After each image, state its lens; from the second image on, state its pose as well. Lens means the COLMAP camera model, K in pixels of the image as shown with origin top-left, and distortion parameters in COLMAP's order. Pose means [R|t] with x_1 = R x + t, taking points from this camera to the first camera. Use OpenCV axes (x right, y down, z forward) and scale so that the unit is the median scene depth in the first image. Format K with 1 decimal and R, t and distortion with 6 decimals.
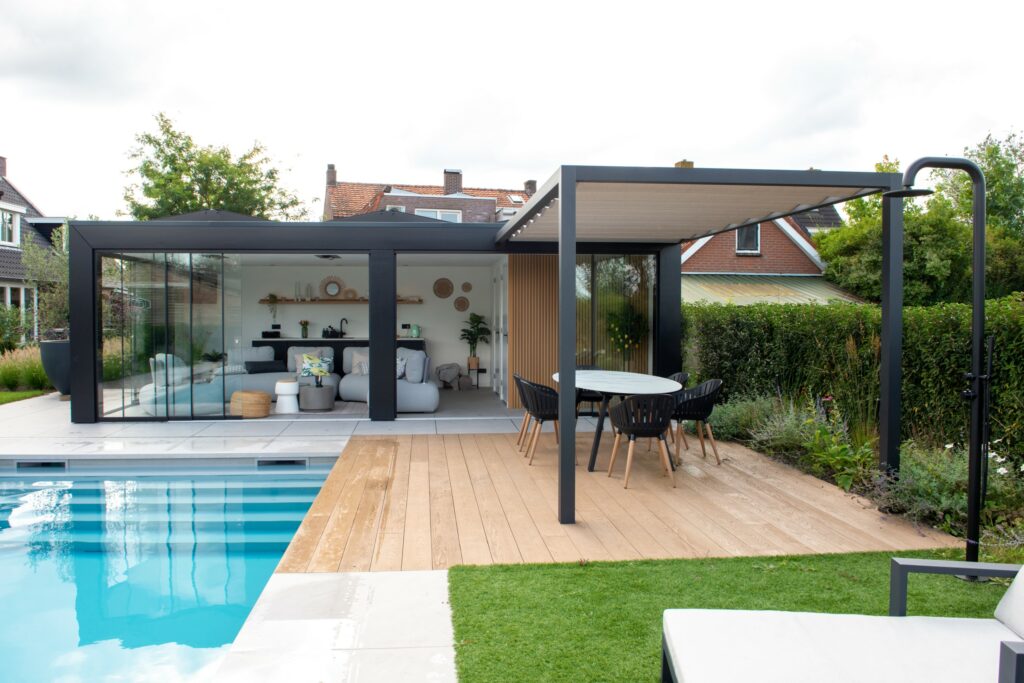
lens RADIAL K [[763.5, 0, 483.6], [0, 763.5, 321.3], [0, 0, 1]] dist [-0.044103, -0.002386]
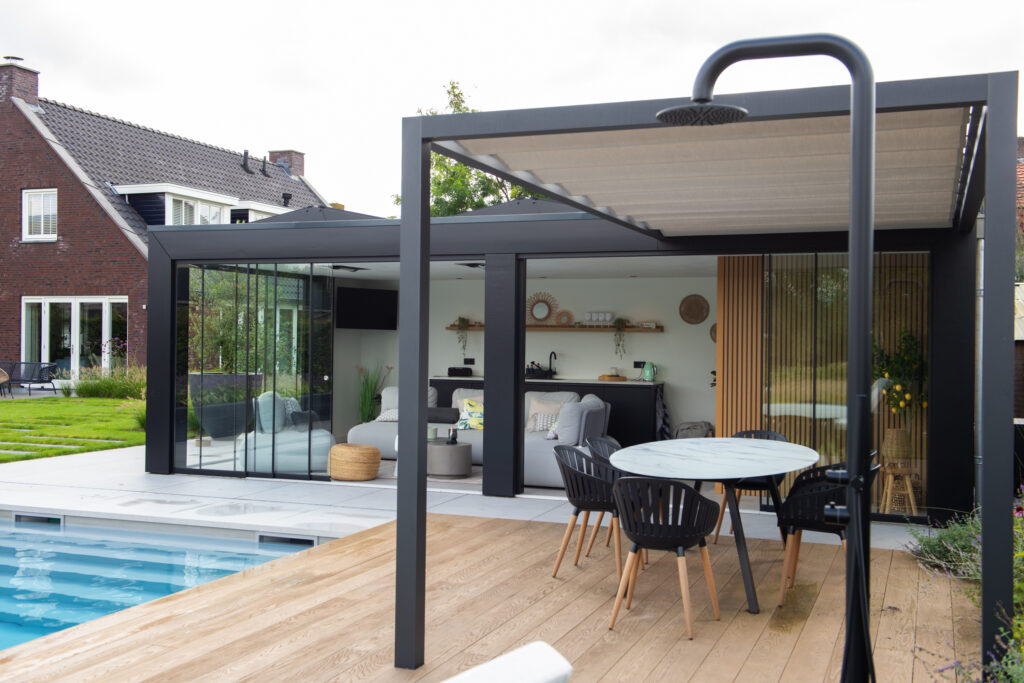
lens RADIAL K [[1068.7, 0, 512.0], [0, 1068.7, 341.5], [0, 0, 1]] dist [0.029715, 0.015599]
pose [[0.902283, 0.011584, -0.430988, 0.269499], [-0.018387, 0.999763, -0.011622, -0.001104], [0.430751, 0.018411, 0.902283, 0.098665]]
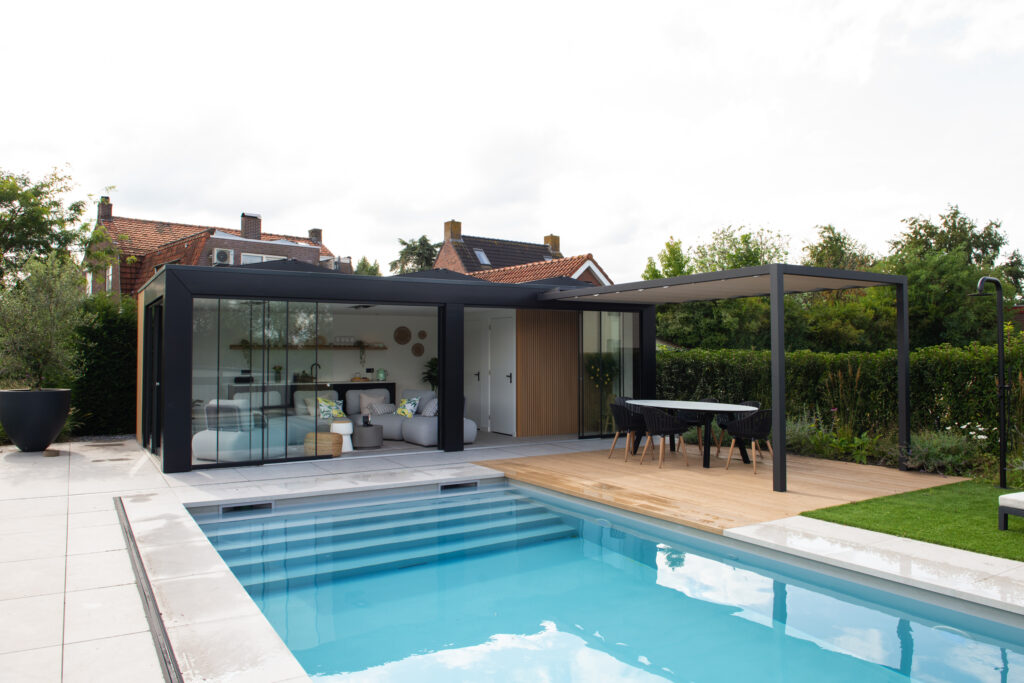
lens RADIAL K [[741.5, 0, 535.6], [0, 741.5, 330.6], [0, 0, 1]] dist [-0.052589, -0.004786]
pose [[0.888627, 0.012284, 0.458466, -0.479095], [0.009160, 0.998966, -0.044521, -0.001100], [-0.458539, 0.043762, 0.887596, -0.053889]]
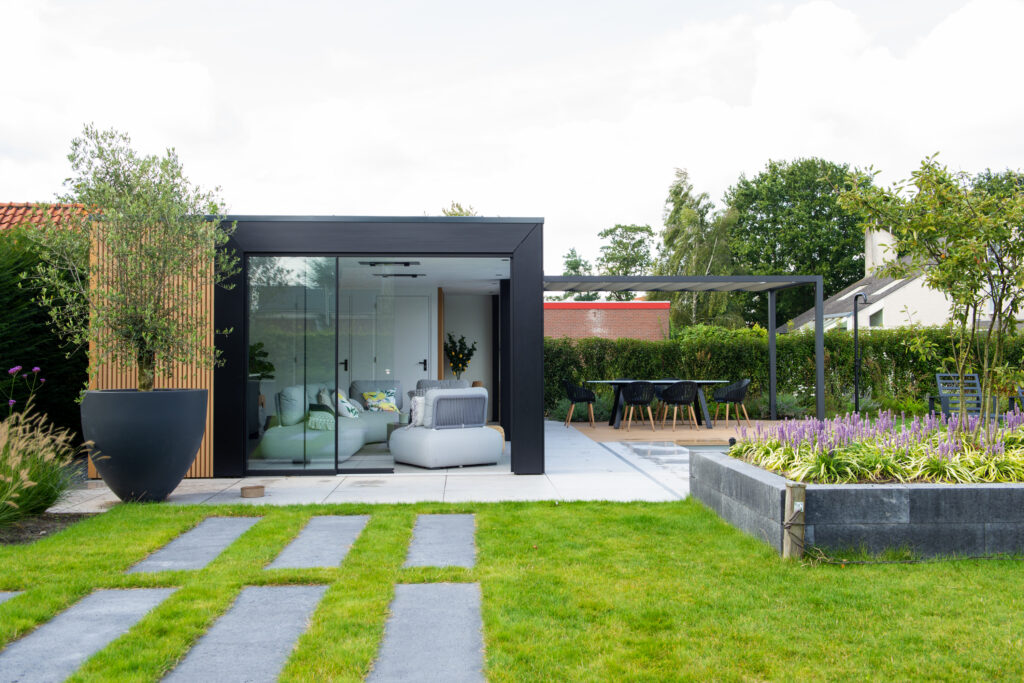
lens RADIAL K [[997.6, 0, 512.0], [0, 997.6, 341.5], [0, 0, 1]] dist [0.003352, 0.003901]
pose [[0.039521, 0.012393, 0.999142, -1.365692], [0.017503, 0.999761, -0.013093, 0.009135], [-0.999065, 0.018006, 0.039295, 0.850169]]
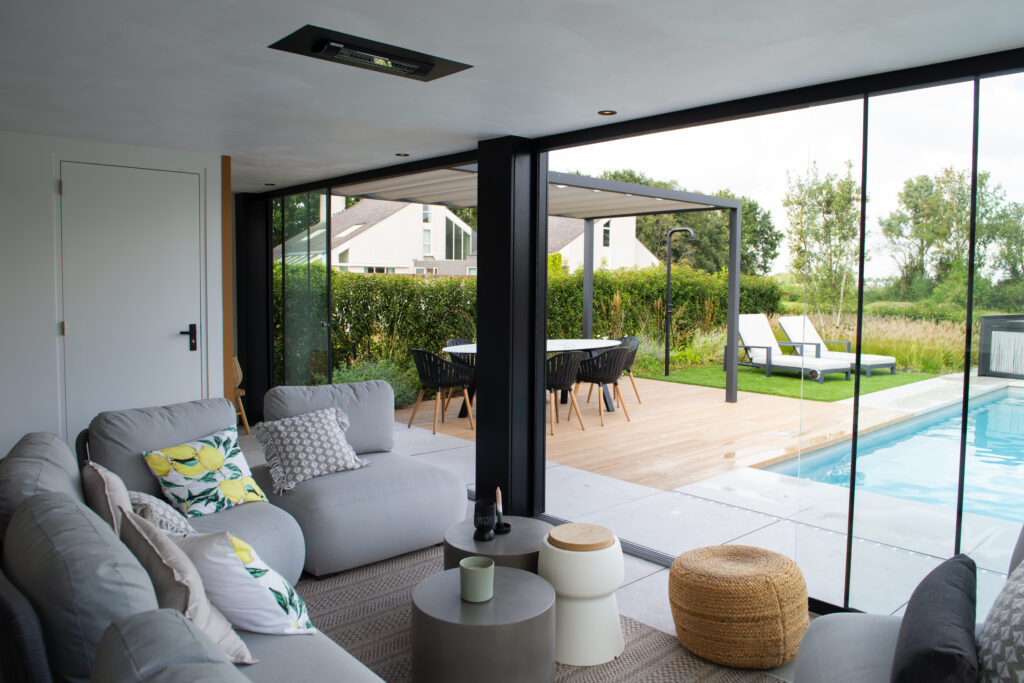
lens RADIAL K [[741.5, 0, 535.6], [0, 741.5, 330.6], [0, 0, 1]] dist [-0.052589, -0.004786]
pose [[-0.627741, -0.054771, 0.776493, -0.436934], [0.001341, 0.997444, 0.071440, -0.013581], [-0.778421, 0.045887, -0.626063, 1.143116]]
